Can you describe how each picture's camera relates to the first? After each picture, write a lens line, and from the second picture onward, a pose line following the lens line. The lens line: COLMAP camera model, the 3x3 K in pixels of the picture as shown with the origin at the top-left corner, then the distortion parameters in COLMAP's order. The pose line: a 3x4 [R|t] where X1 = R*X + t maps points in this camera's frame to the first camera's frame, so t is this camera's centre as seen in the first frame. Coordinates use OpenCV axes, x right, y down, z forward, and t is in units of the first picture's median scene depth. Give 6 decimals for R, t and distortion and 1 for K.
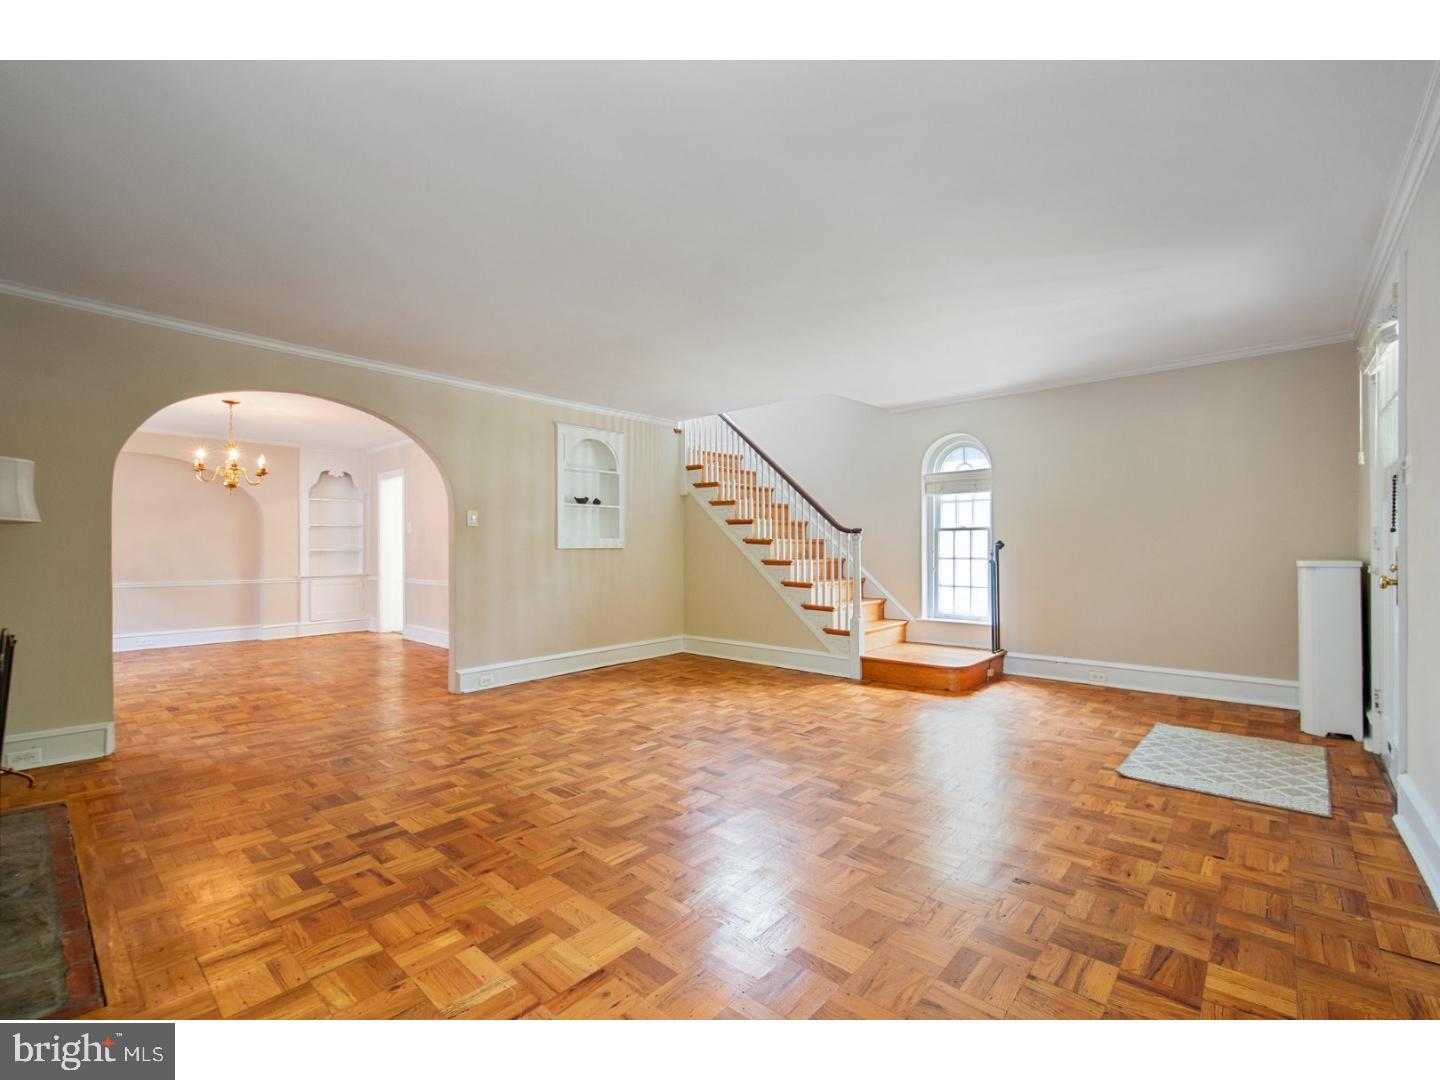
lens RADIAL K [[628.1, 0, 731.4], [0, 628.1, 547.3], [0, 0, 1]] dist [0.003532, -0.000562]
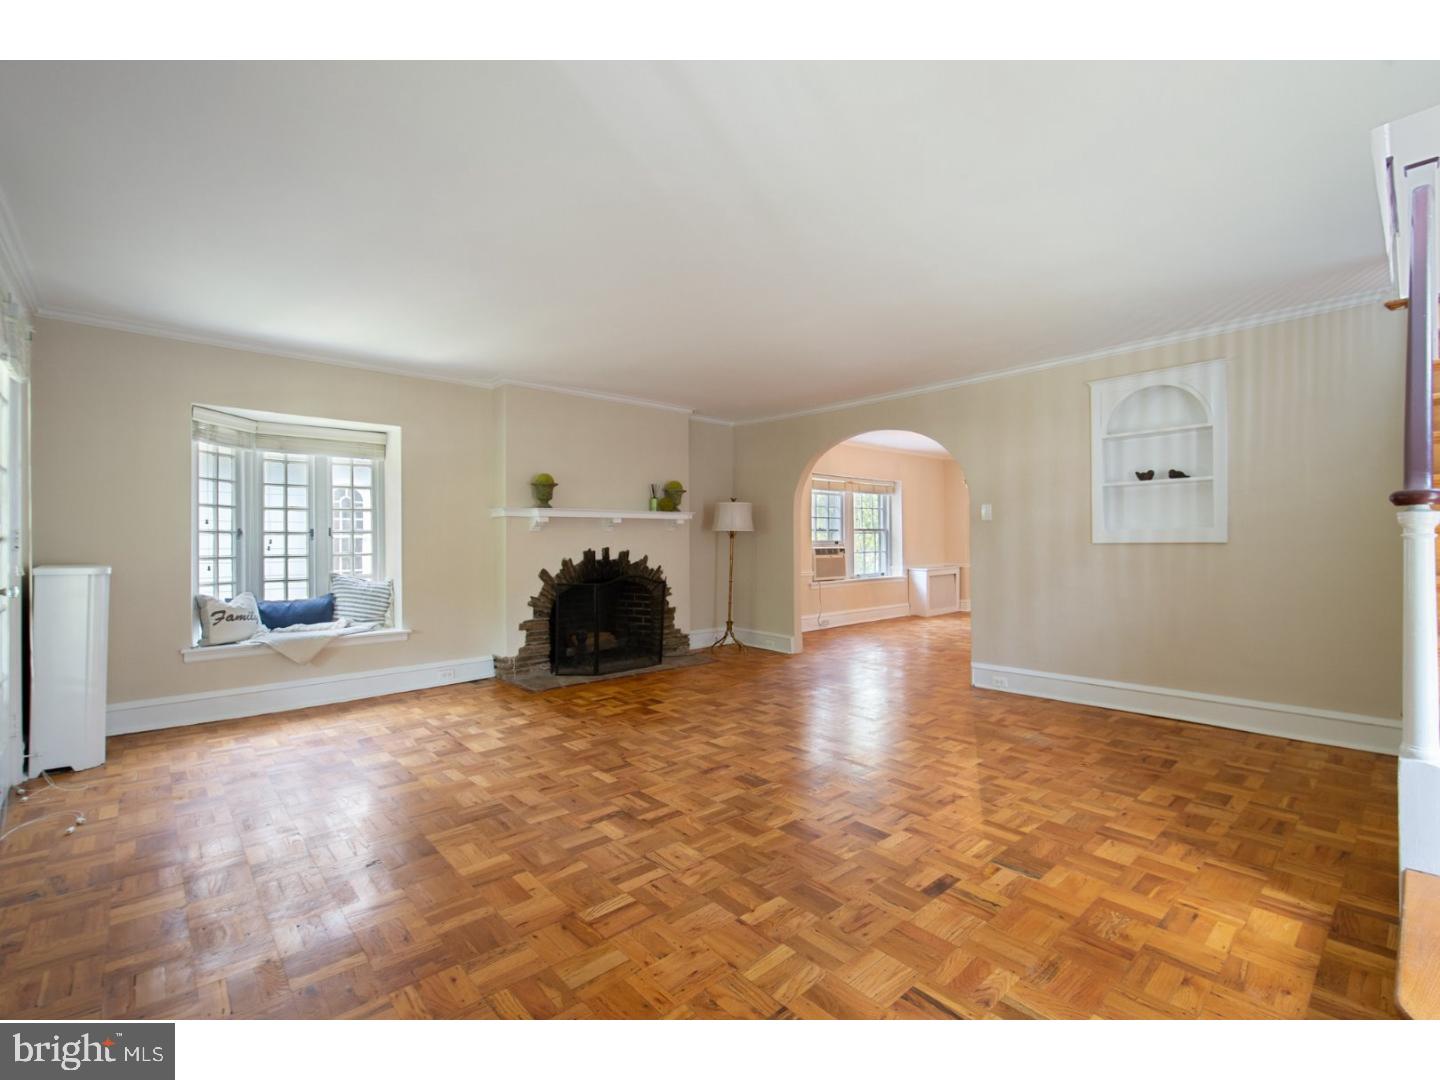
lens RADIAL K [[628.1, 0, 735.9], [0, 628.1, 536.3], [0, 0, 1]] dist [0.003532, -0.000562]
pose [[-0.097118, 0.001608, -0.995272, 0.931607], [0.009874, 0.999951, 0.000652, -0.019210], [0.995224, -0.009764, -0.097130, 1.083693]]
